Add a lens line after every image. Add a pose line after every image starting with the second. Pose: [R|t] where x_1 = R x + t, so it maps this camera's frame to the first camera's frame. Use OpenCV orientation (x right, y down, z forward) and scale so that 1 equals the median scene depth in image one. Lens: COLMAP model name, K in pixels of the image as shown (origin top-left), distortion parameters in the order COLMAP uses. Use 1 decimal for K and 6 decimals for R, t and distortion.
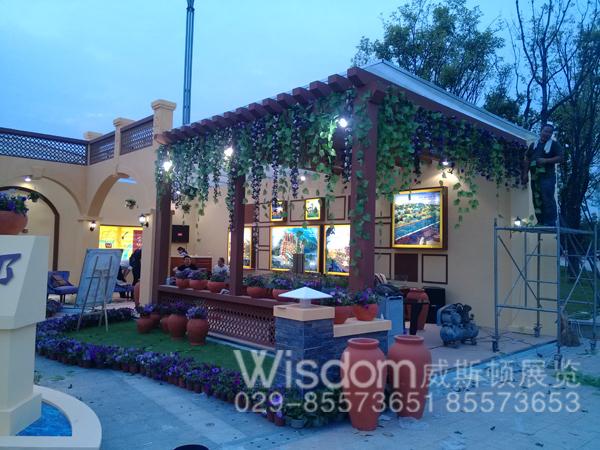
lens RADIAL K [[489.7, 0, 300.0], [0, 489.7, 225.0], [0, 0, 1]] dist [0.077113, -0.136827]
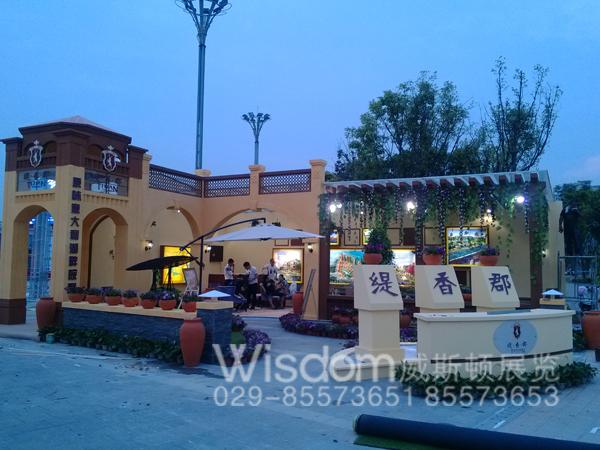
lens RADIAL K [[536.3, 0, 300.0], [0, 536.3, 225.0], [0, 0, 1]] dist [0.086013, -0.162869]
pose [[0.935325, 0.019669, 0.353242, -0.667579], [-0.012477, 0.999666, -0.022625, -0.029138], [-0.353569, 0.016755, 0.935259, -0.284172]]
